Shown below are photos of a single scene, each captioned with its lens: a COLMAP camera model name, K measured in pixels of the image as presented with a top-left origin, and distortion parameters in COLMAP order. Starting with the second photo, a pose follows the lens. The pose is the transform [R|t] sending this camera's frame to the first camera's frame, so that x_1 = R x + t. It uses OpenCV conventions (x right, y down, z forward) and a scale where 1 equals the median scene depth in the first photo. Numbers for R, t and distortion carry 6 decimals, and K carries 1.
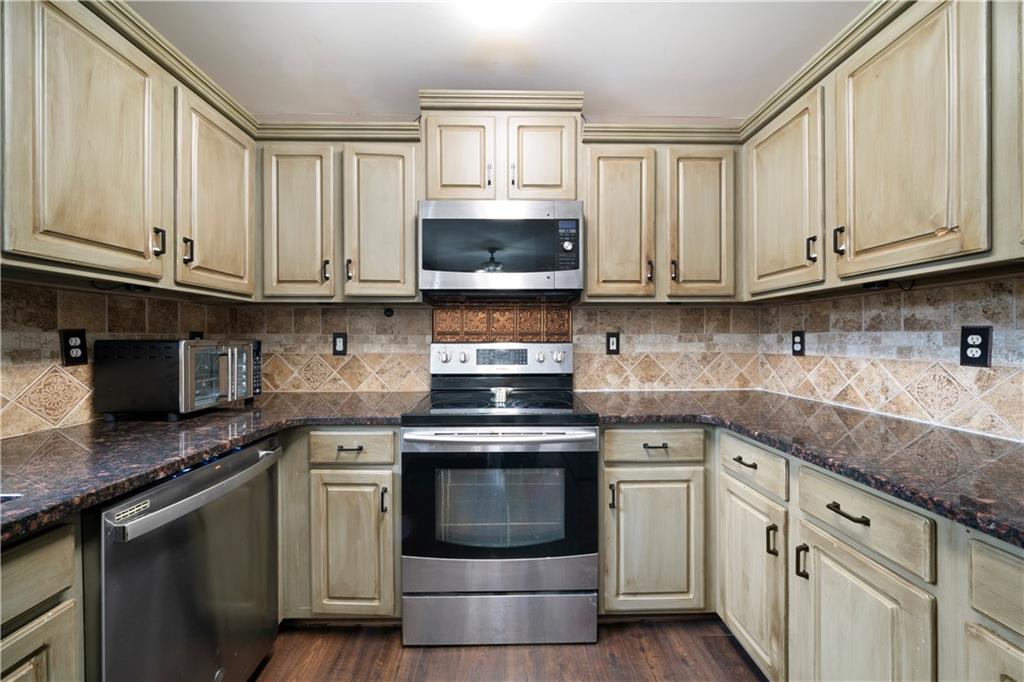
lens RADIAL K [[364.9, 0, 512.0], [0, 364.9, 341.0], [0, 0, 1]] dist [-0.001396, -0.000088]
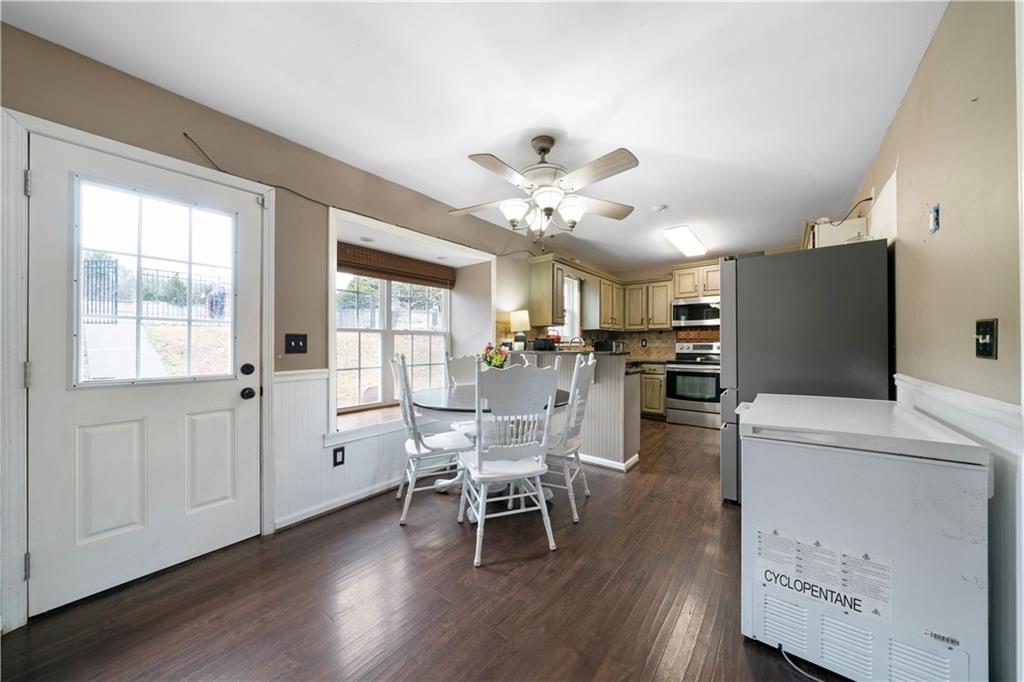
lens RADIAL K [[349.9, 0, 508.9], [0, 349.9, 345.9], [0, 0, 1]] dist [-0.000055, -0.000083]
pose [[0.771632, 0.001327, -0.636067, 0.609164], [-0.001794, 0.999998, -0.000090, 0.039375], [0.636066, 0.001211, 0.771634, -2.328625]]
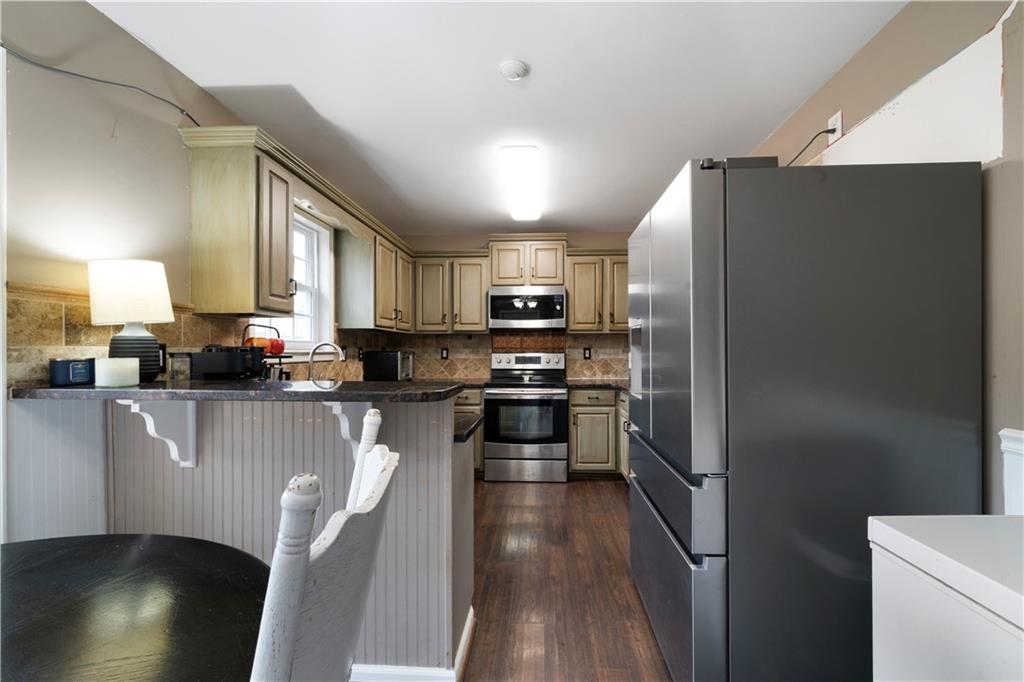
lens RADIAL K [[407.8, 0, 524.1], [0, 407.8, 351.7], [0, 0, 1]] dist [-0.000079, -0.000088]
pose [[0.998101, 0.001661, -0.061580, 0.097401], [-0.001765, 0.999997, -0.001624, 0.001501], [0.061577, 0.001730, 0.998101, -1.329993]]
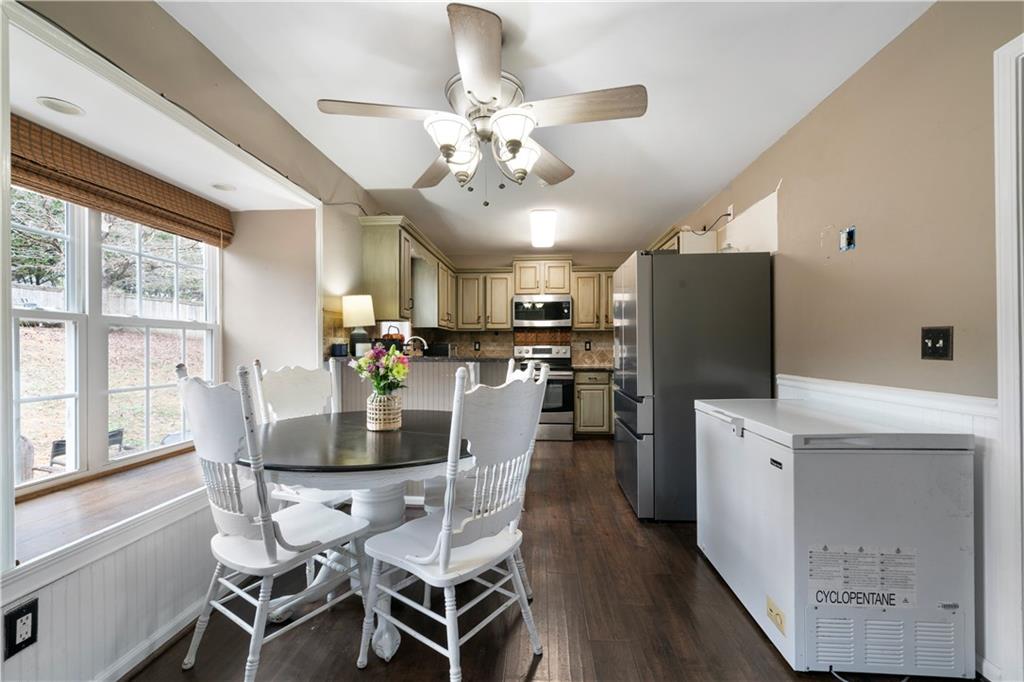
lens RADIAL K [[436.7, 0, 510.9], [0, 436.7, 352.2], [0, 0, 1]] dist [0.003492, 0.000448]
pose [[0.996772, 0.001050, -0.080278, 0.000129], [-0.000710, 0.999991, 0.004267, 0.042073], [0.080282, -0.004197, 0.996763, -2.309391]]
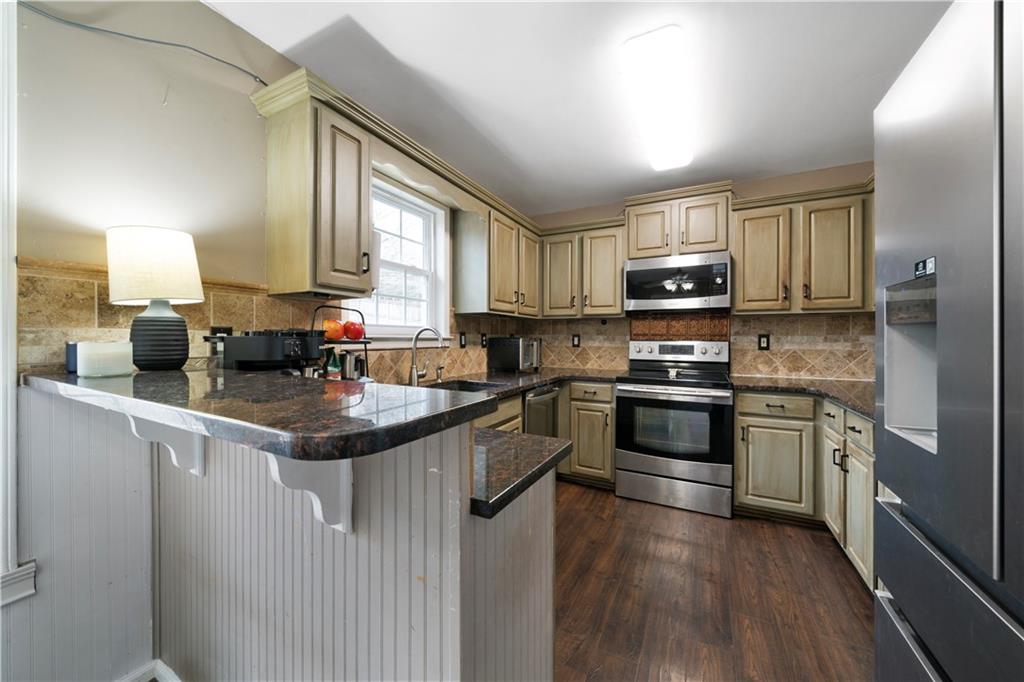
lens RADIAL K [[365.6, 0, 517.3], [0, 365.6, 338.3], [0, 0, 1]] dist [-0.005277, -0.000121]
pose [[0.881644, 0.006367, -0.471872, 0.124325], [-0.008579, 0.999960, -0.002537, 0.004001], [0.471837, 0.006285, 0.881663, -0.792849]]
